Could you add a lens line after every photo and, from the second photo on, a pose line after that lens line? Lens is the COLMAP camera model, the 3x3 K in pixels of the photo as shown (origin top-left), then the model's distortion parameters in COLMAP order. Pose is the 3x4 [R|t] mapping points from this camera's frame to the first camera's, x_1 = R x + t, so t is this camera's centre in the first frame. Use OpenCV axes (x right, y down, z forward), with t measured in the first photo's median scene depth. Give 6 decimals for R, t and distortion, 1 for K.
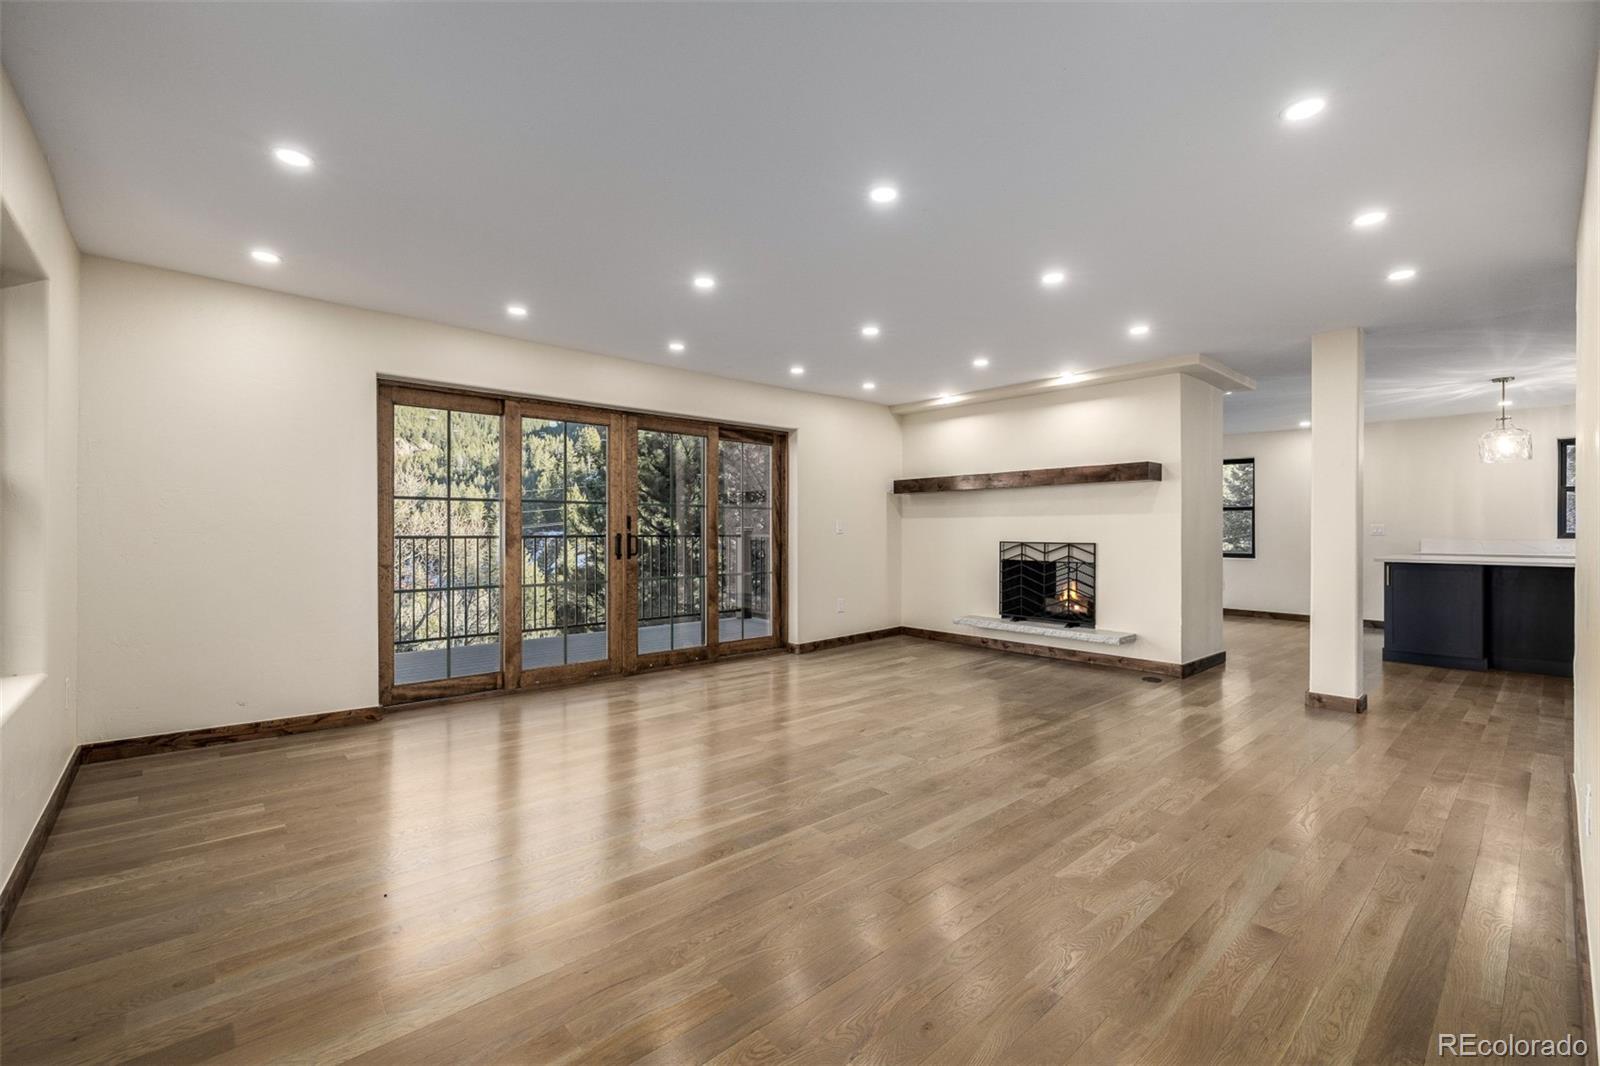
lens RADIAL K [[685.7, 0, 800.0], [0, 685.7, 533.0], [0, 0, 1]] dist [-0.000989, -0.000099]
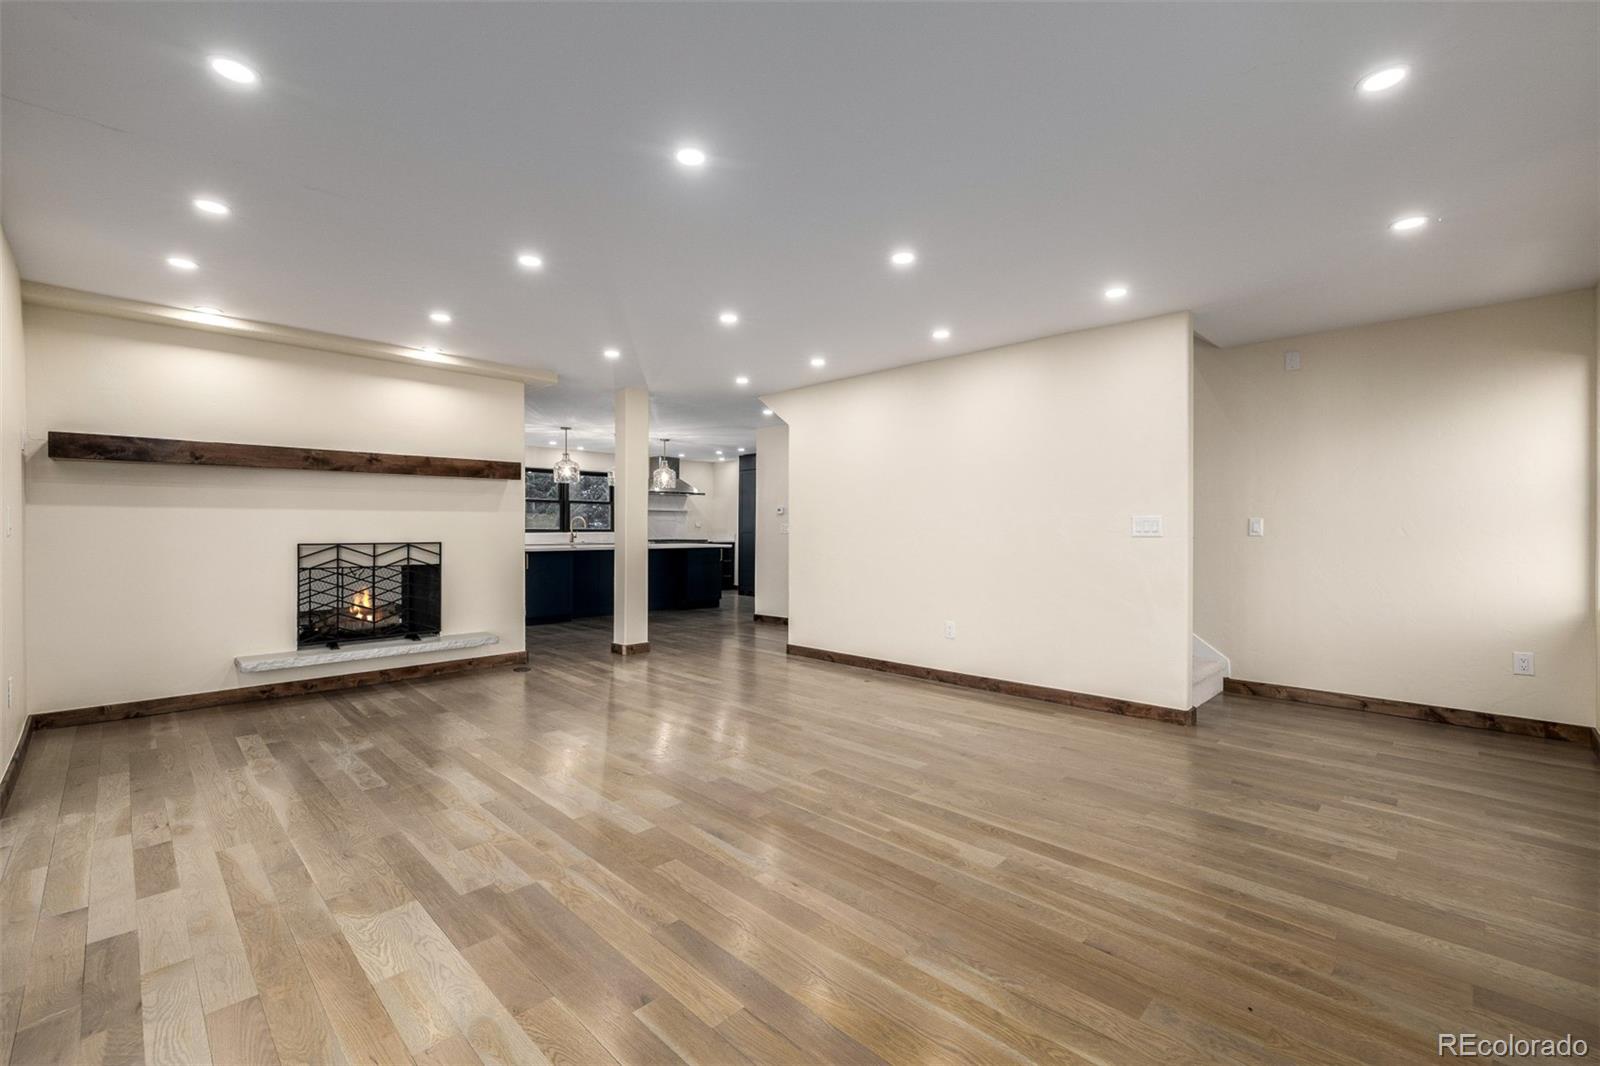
lens RADIAL K [[670.6, 0, 797.6], [0, 670.6, 529.6], [0, 0, 1]] dist [0.000073, 0.000301]
pose [[-0.058028, -0.003086, 0.998310, -0.483806], [0.004816, 0.999983, 0.003371, -0.002454], [-0.998303, 0.005003, -0.058012, 0.571409]]
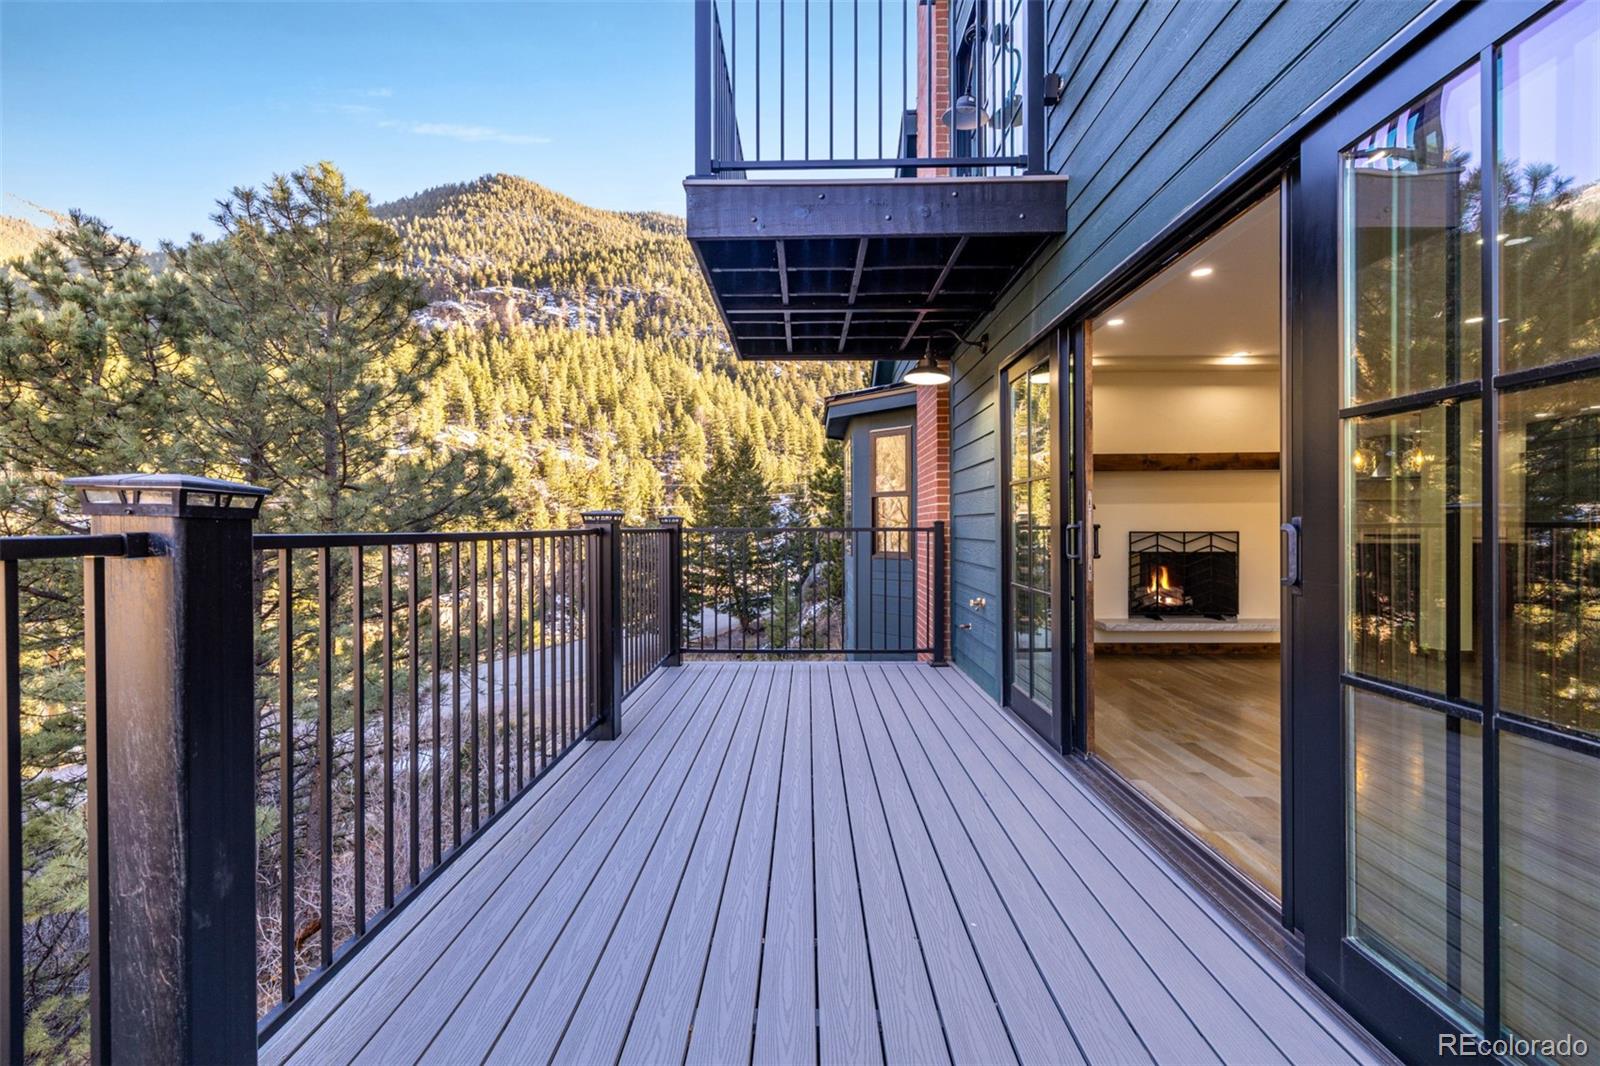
lens RADIAL K [[670.6, 0, 797.6], [0, 670.6, 529.6], [0, 0, 1]] dist [0.000073, 0.000301]
pose [[0.685385, -0.010117, 0.728110, -0.697903], [0.011132, 0.999932, 0.003414, 0.001868], [-0.728096, 0.005766, 0.685451, 0.791803]]
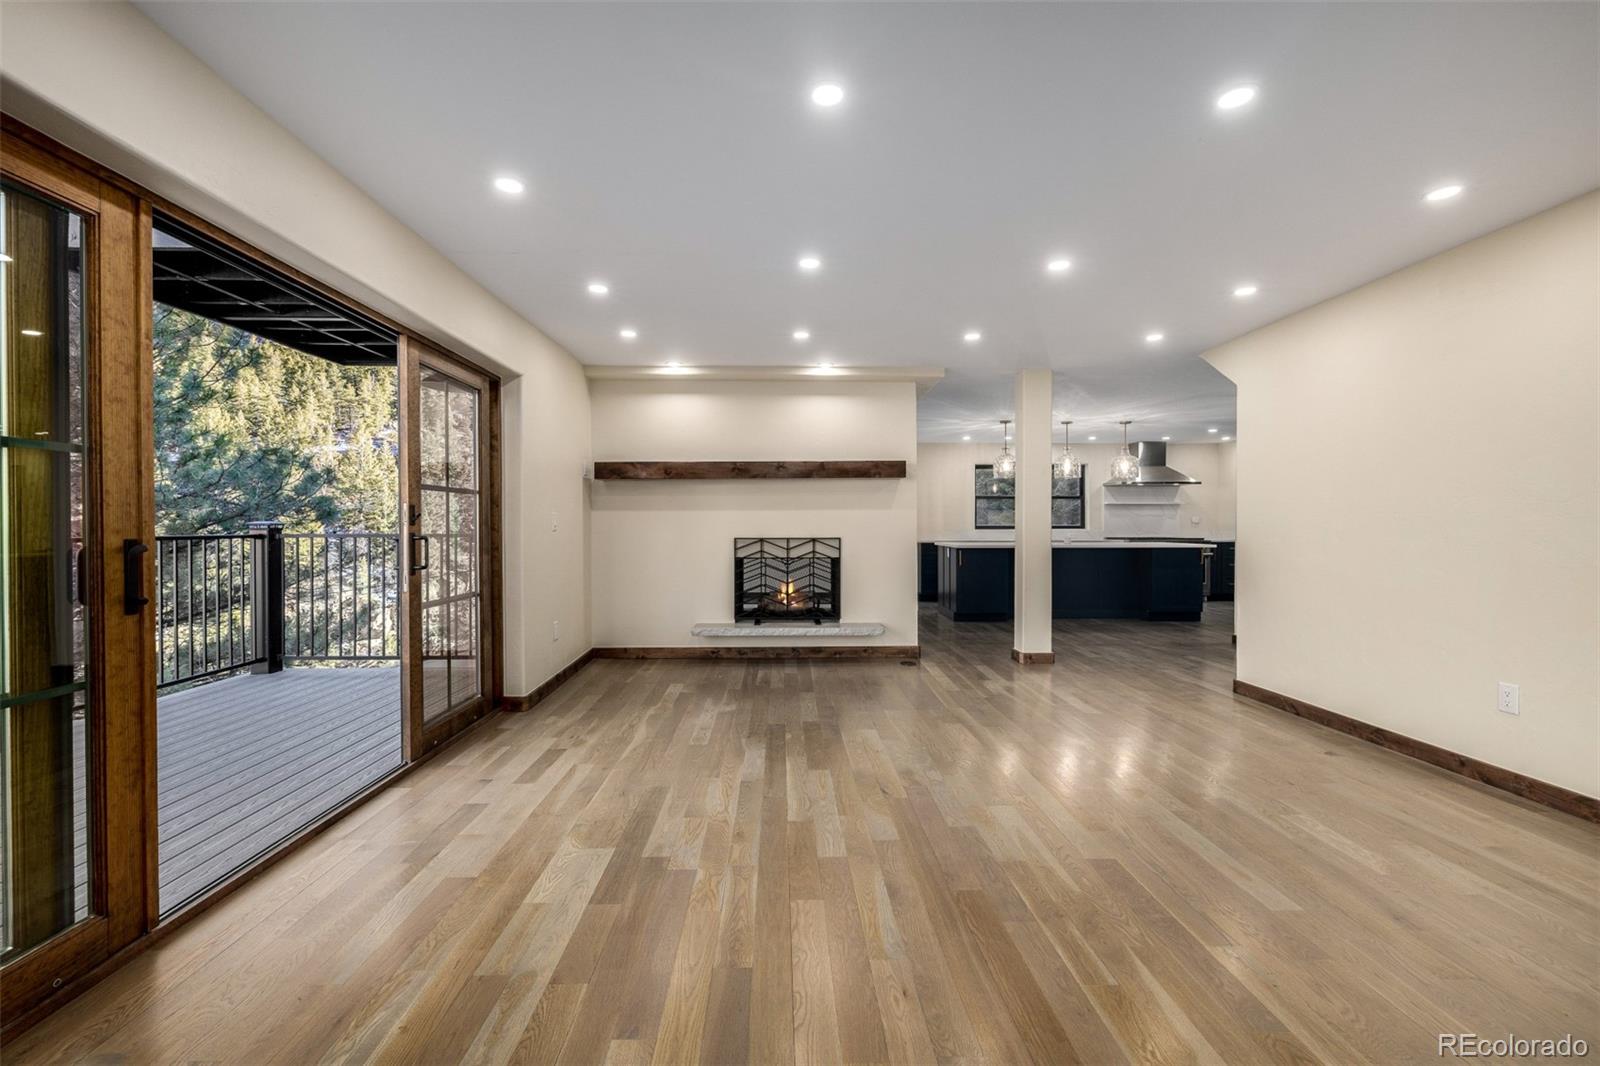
lens RADIAL K [[670.6, 0, 797.6], [0, 670.6, 529.6], [0, 0, 1]] dist [0.000073, 0.000301]
pose [[0.649647, -0.007474, 0.760199, -0.356451], [0.007107, 0.999968, 0.003758, -0.001328], [-0.760203, 0.002961, 0.649679, 0.402210]]
